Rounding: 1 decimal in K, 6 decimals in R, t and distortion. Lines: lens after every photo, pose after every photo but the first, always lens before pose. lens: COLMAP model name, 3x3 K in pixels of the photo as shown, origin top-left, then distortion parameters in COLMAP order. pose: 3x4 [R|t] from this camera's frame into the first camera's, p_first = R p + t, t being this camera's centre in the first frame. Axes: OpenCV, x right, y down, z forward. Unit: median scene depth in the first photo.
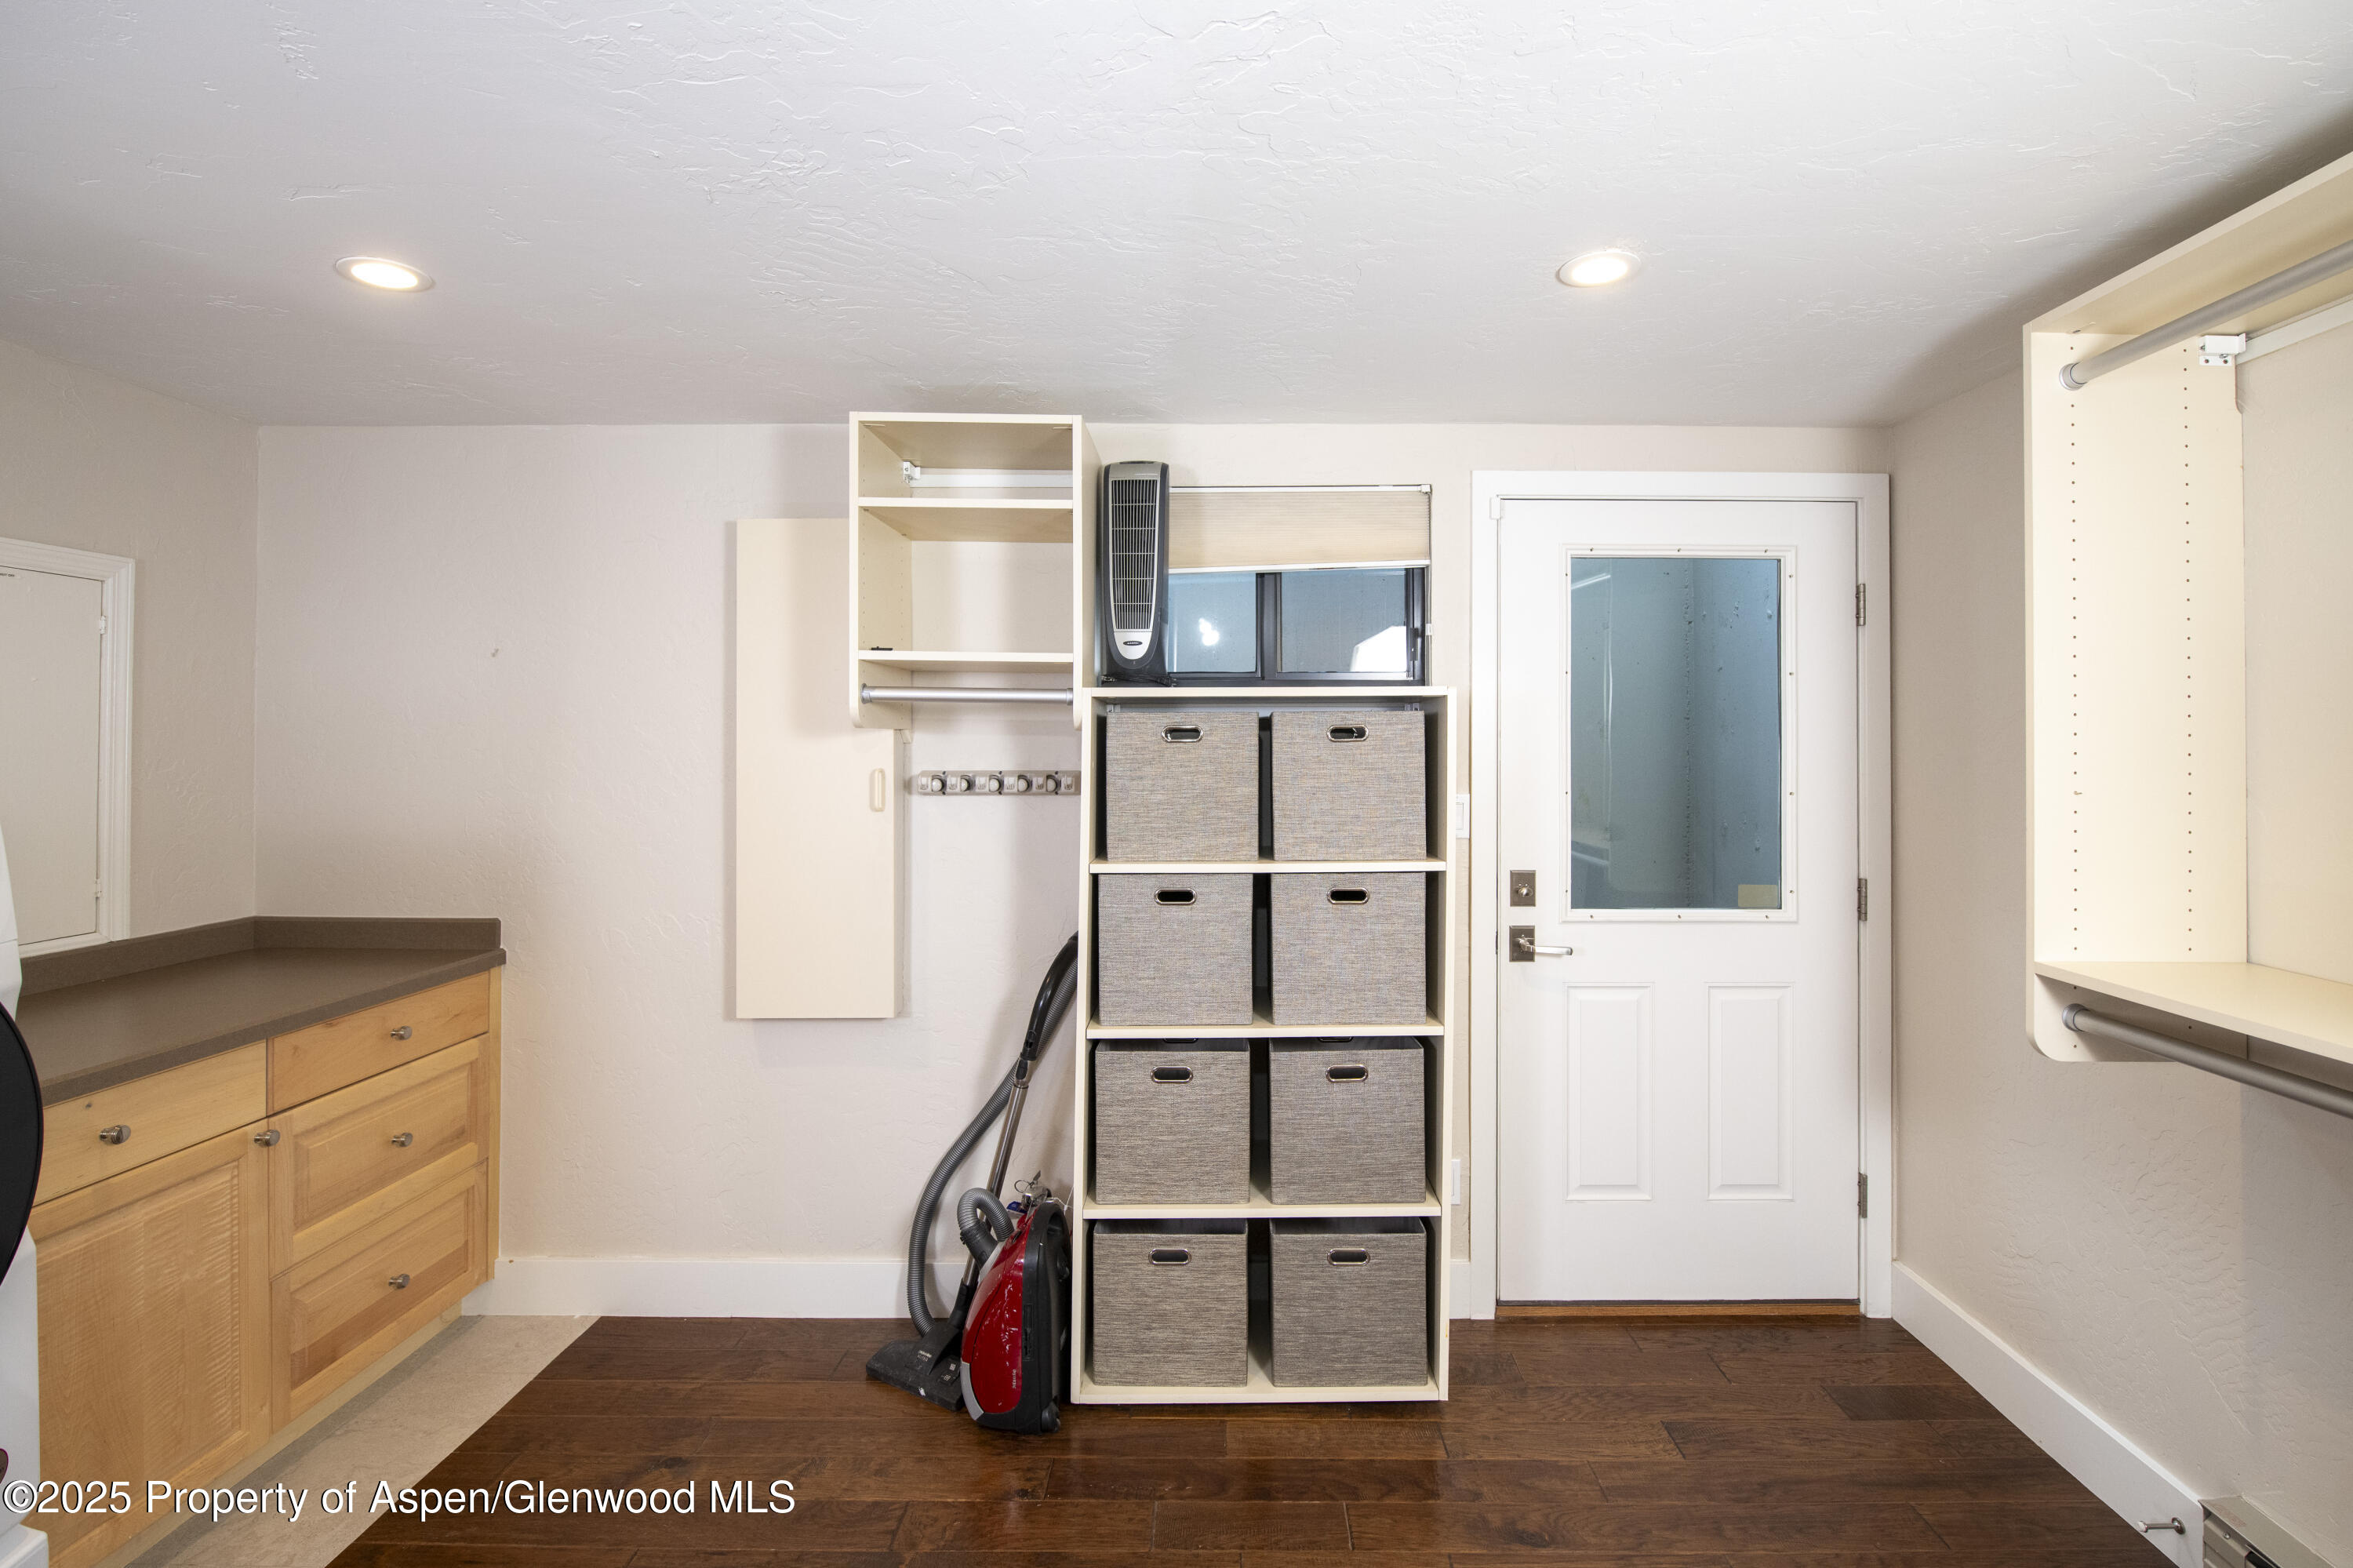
lens RADIAL K [[1115.9, 0, 1193.0], [0, 1115.9, 740.2], [0, 0, 1]] dist [-0.004288, -0.000545]
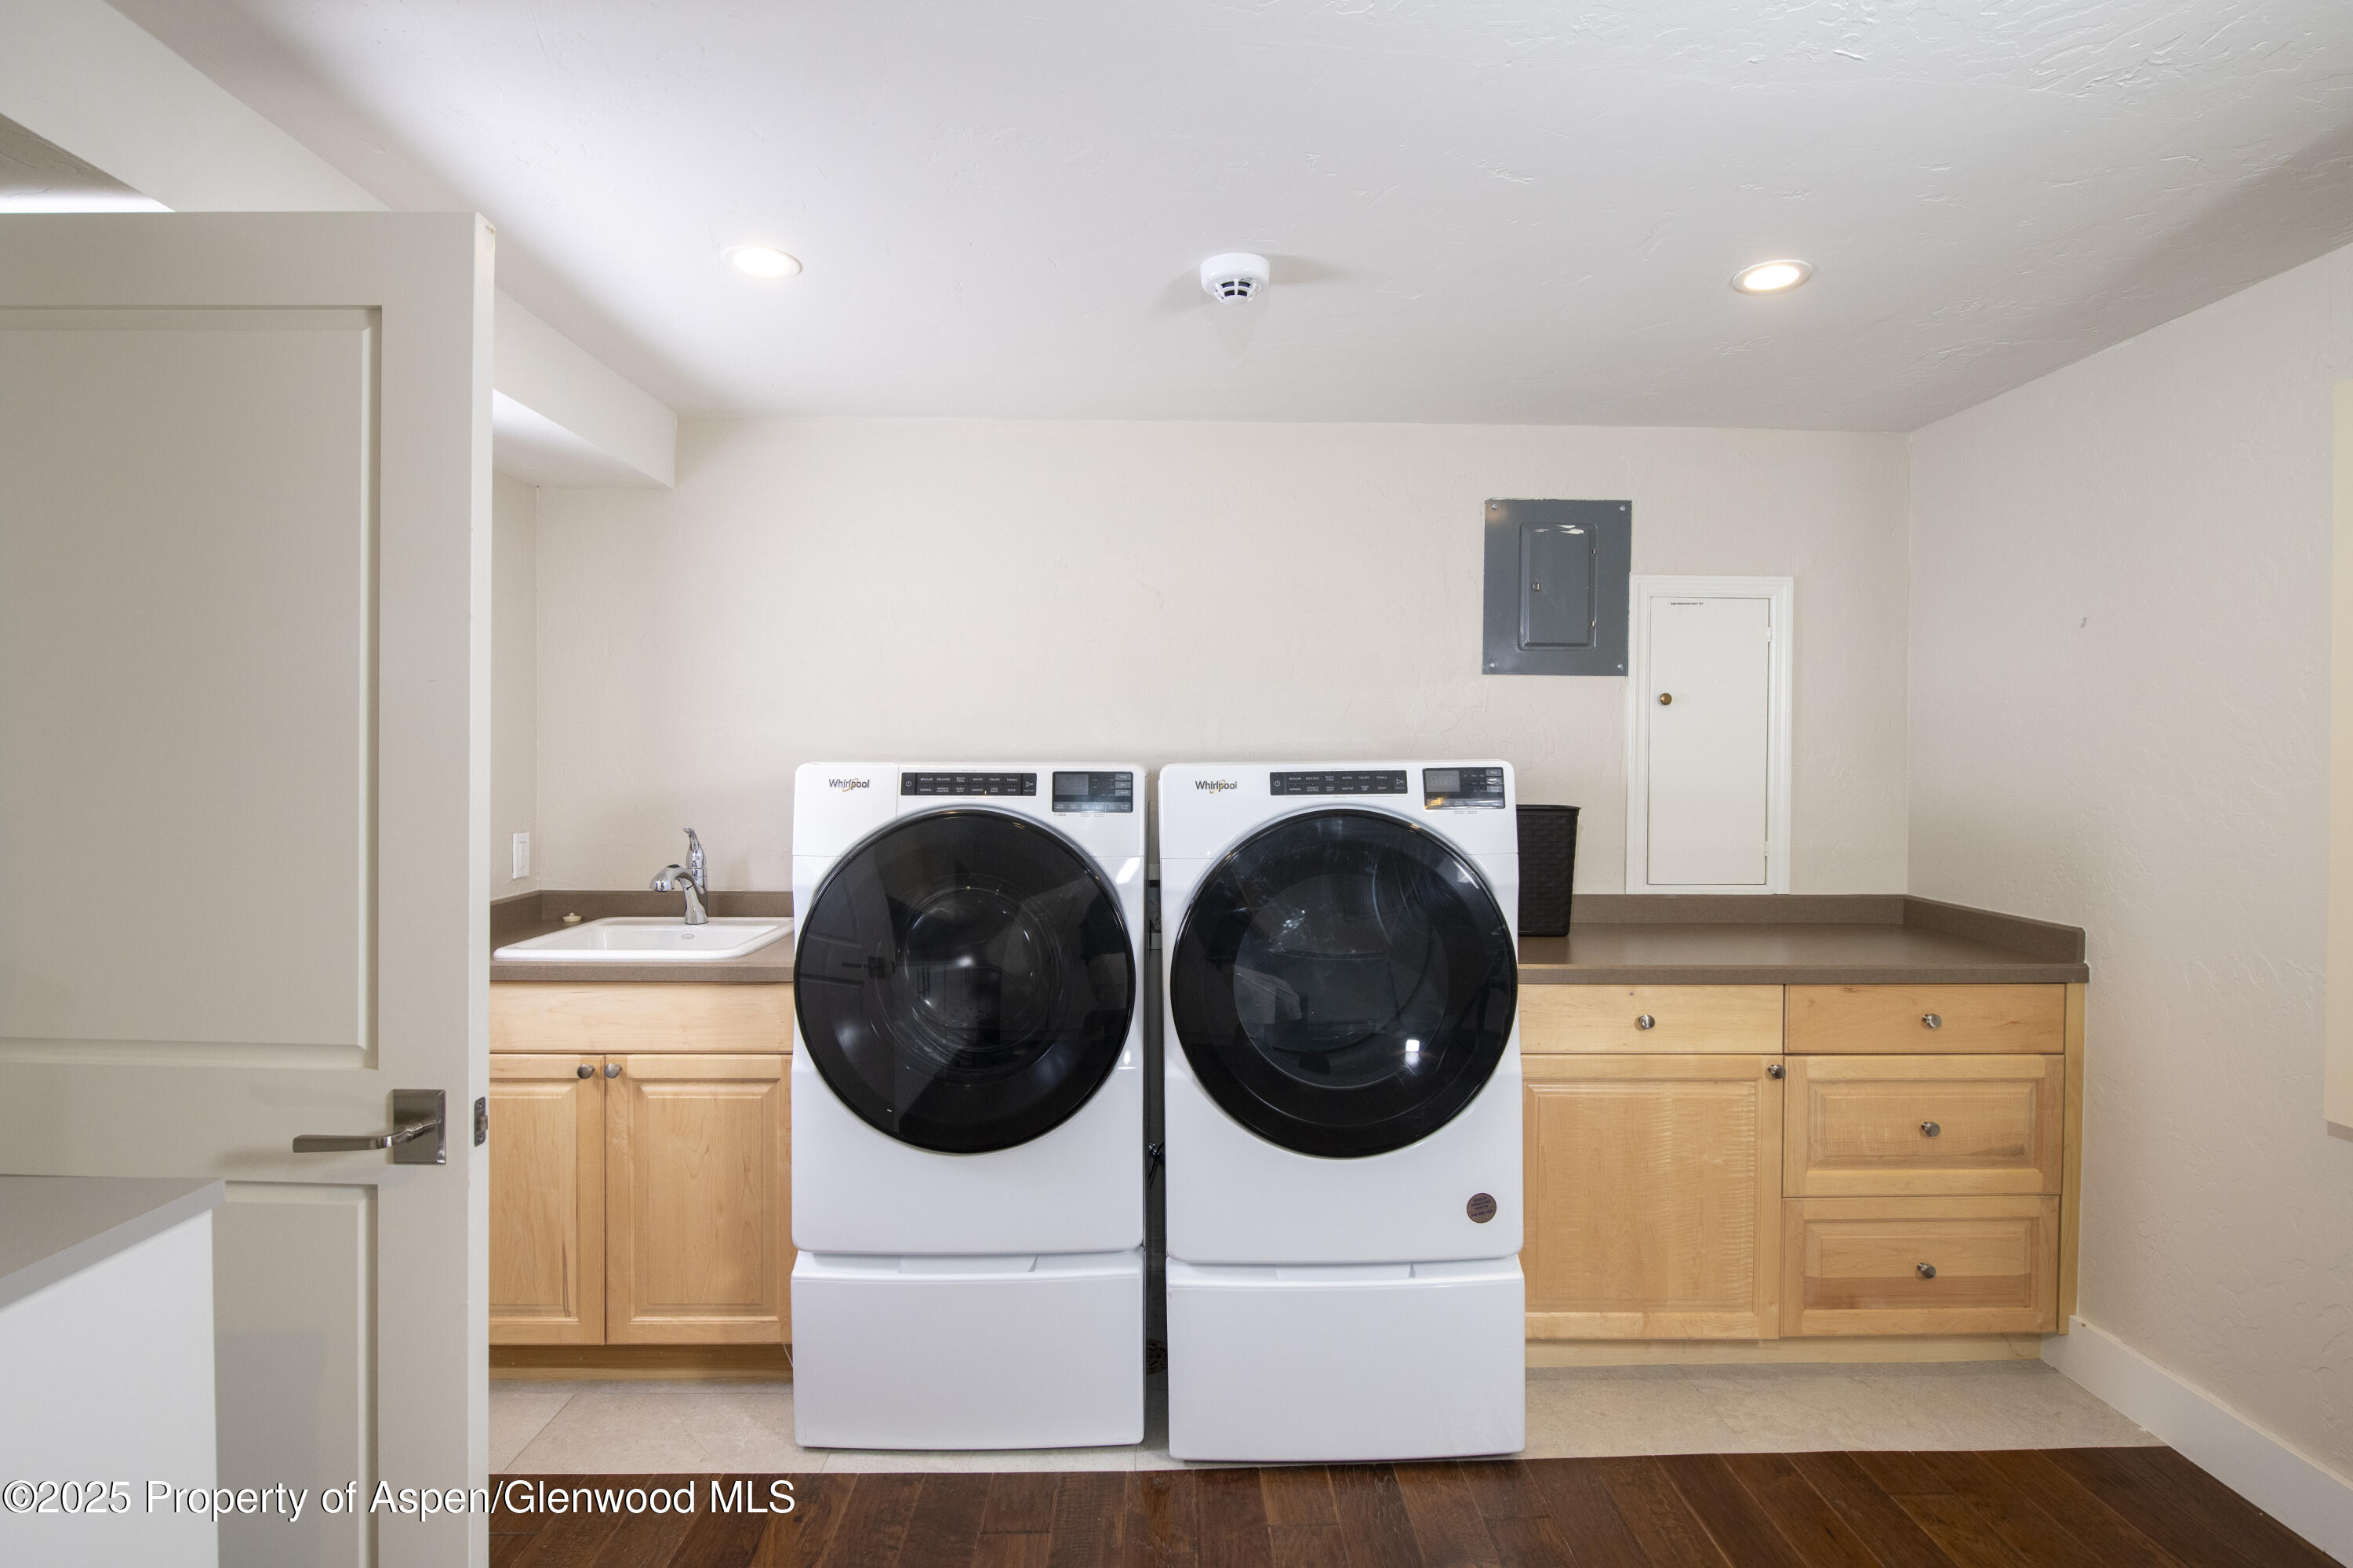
lens RADIAL K [[1179.3, 0, 1175.6], [0, 1179.3, 764.7], [0, 0, 1]] dist [-0.004468, -0.000514]
pose [[0.060775, 0.011468, -0.998086, 0.279392], [-0.006276, 0.999919, 0.011107, 0.029409], [0.998132, 0.005588, 0.060842, 0.261963]]
